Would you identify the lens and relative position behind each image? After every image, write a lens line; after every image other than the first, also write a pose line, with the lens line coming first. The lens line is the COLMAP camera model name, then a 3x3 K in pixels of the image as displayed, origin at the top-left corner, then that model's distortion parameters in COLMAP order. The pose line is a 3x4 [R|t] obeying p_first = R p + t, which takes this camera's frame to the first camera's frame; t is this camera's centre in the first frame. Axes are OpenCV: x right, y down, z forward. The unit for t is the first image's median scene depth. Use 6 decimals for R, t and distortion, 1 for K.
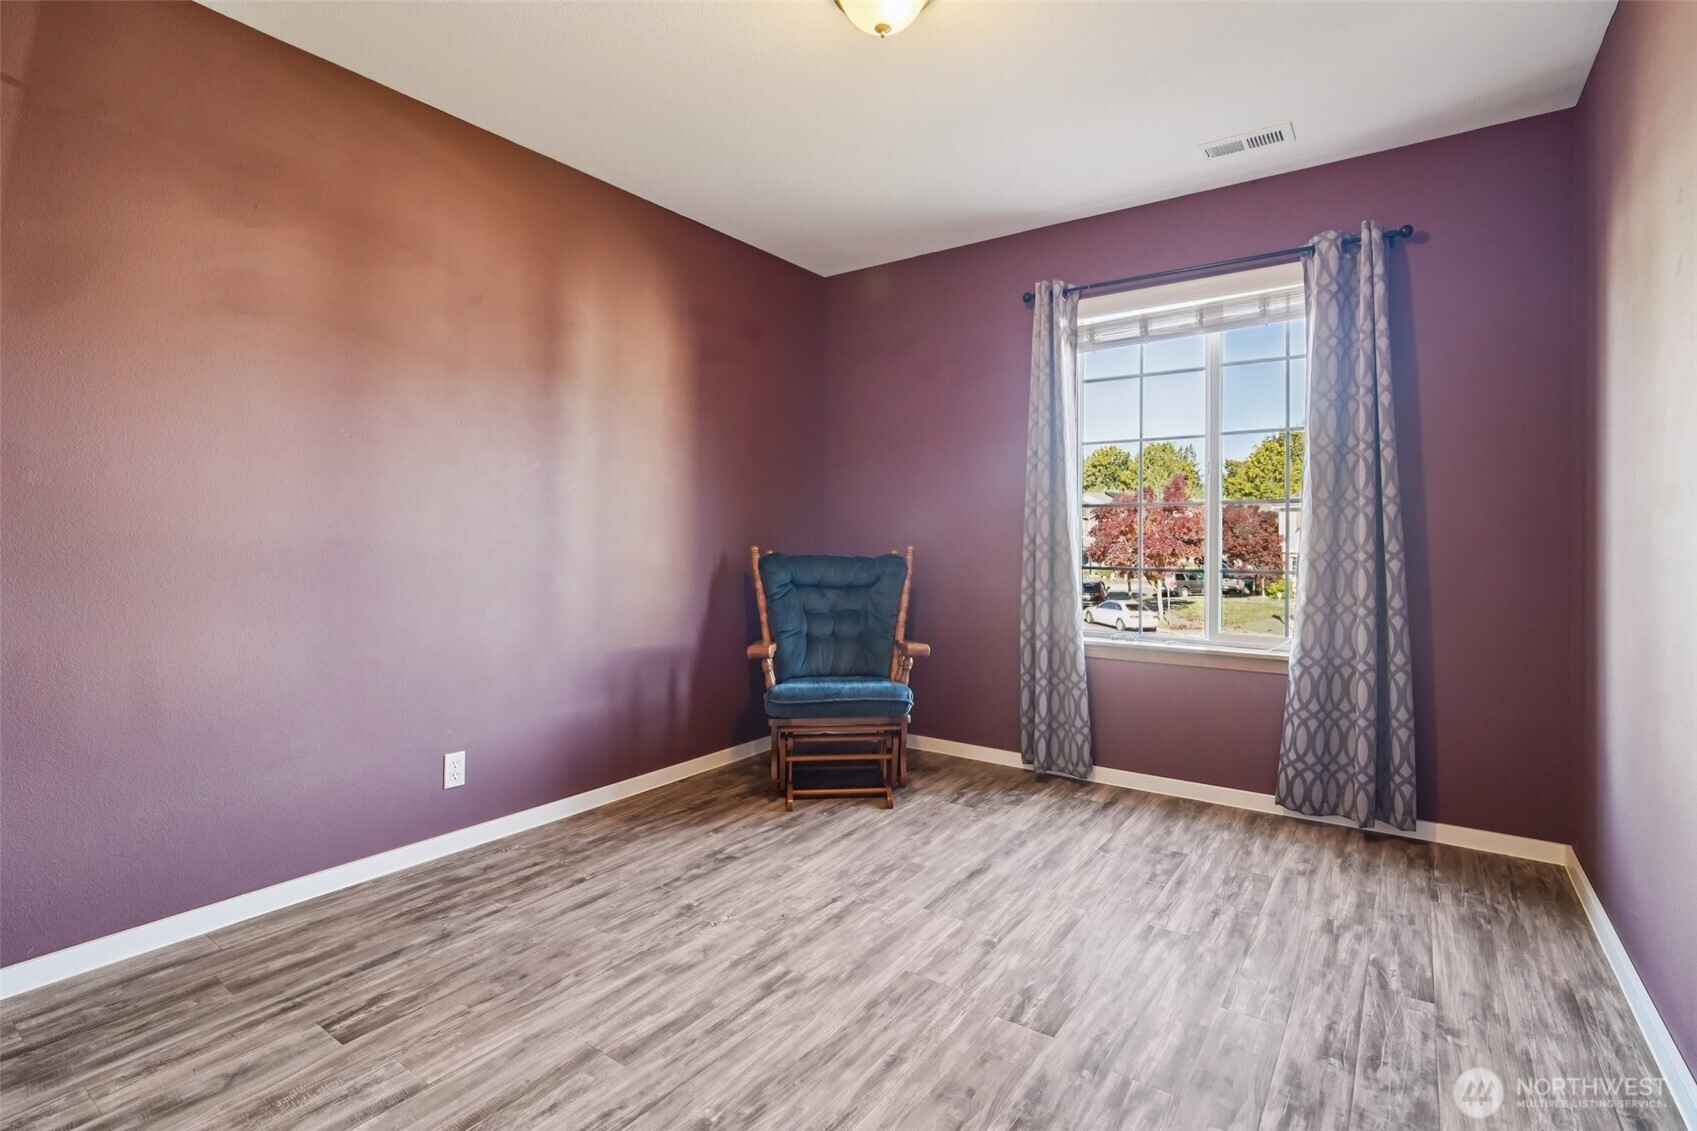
lens RADIAL K [[804.1, 0, 853.0], [0, 804.1, 547.5], [0, 0, 1]] dist [-0.026349, 0.012907]
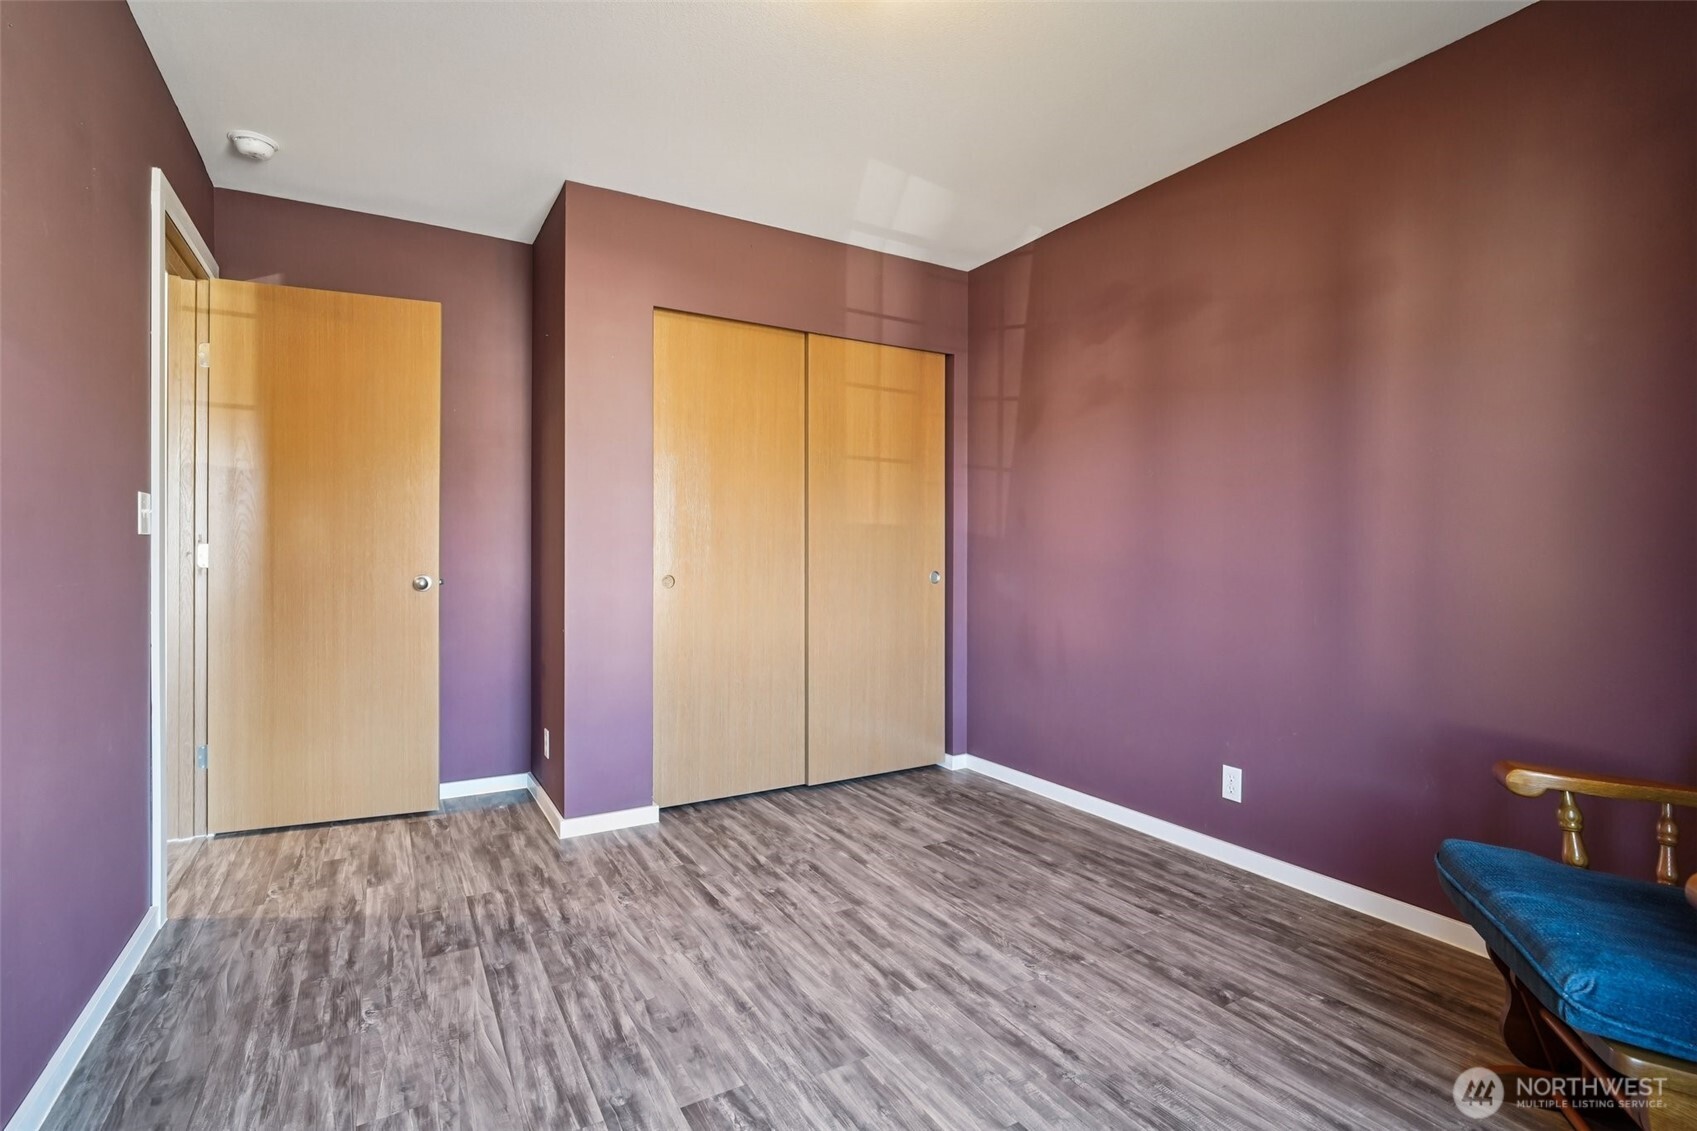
lens RADIAL K [[787.5, 0, 855.1], [0, 787.5, 545.5], [0, 0, 1]] dist [-0.007517, 0.000621]
pose [[-0.397408, -0.011421, -0.917571, 0.776545], [-0.014527, 0.999876, -0.006154, -0.017484], [0.917527, 0.010884, -0.397525, 1.188768]]
